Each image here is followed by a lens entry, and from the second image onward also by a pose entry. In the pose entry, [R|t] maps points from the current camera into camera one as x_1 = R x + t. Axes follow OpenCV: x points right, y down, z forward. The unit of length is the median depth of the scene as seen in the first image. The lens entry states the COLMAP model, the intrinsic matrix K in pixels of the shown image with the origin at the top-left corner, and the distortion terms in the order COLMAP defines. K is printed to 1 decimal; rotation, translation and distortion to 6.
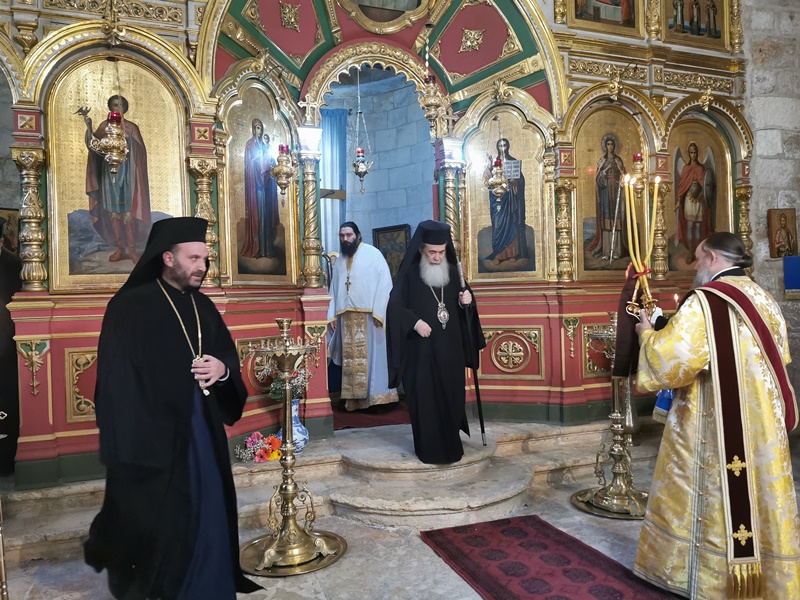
lens RADIAL K [[602.6, 0, 401.8], [0, 602.6, 297.3], [0, 0, 1]] dist [0.024431, -0.052835]
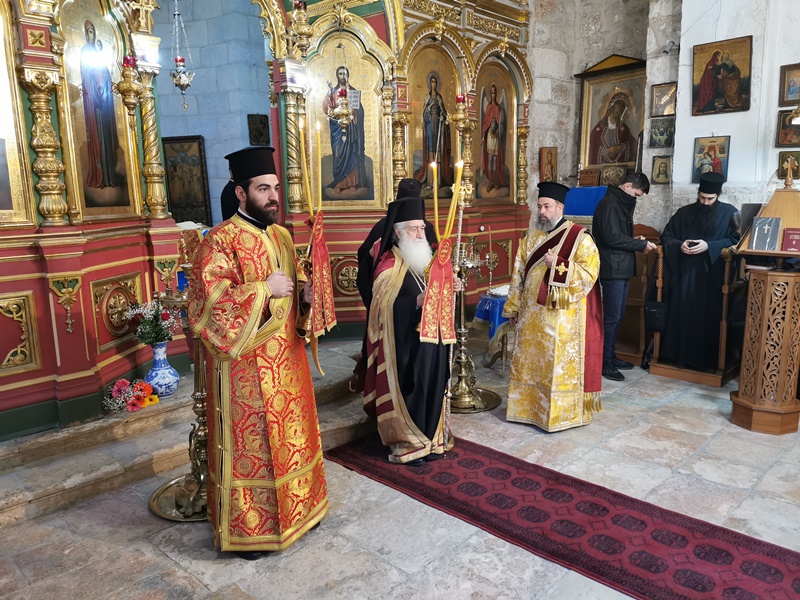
lens RADIAL K [[602.6, 0, 414.7], [0, 602.6, 296.6], [0, 0, 1]] dist [0.024431, -0.052835]
pose [[0.895008, -0.062619, 0.441633, -0.198943], [-0.009745, 0.987115, 0.159713, -0.046778], [-0.445944, -0.147249, 0.882866, -0.002106]]
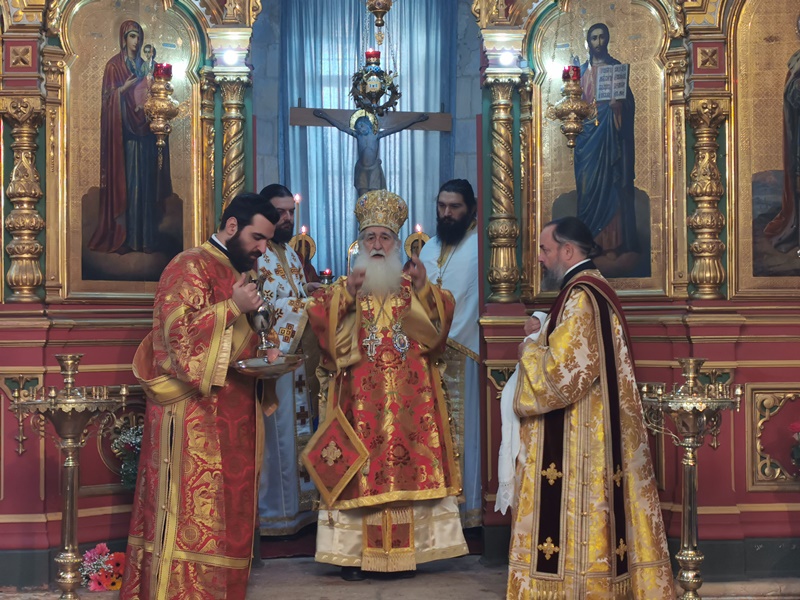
lens RADIAL K [[1348.5, 0, 427.9], [0, 1348.5, 281.6], [0, 0, 1]] dist [0.022904, 0.000000]
pose [[0.954137, 0.008596, -0.299247, 0.388375], [-0.017027, 0.999528, -0.025577, -0.007032], [0.298886, 0.029499, 0.953833, -0.159628]]
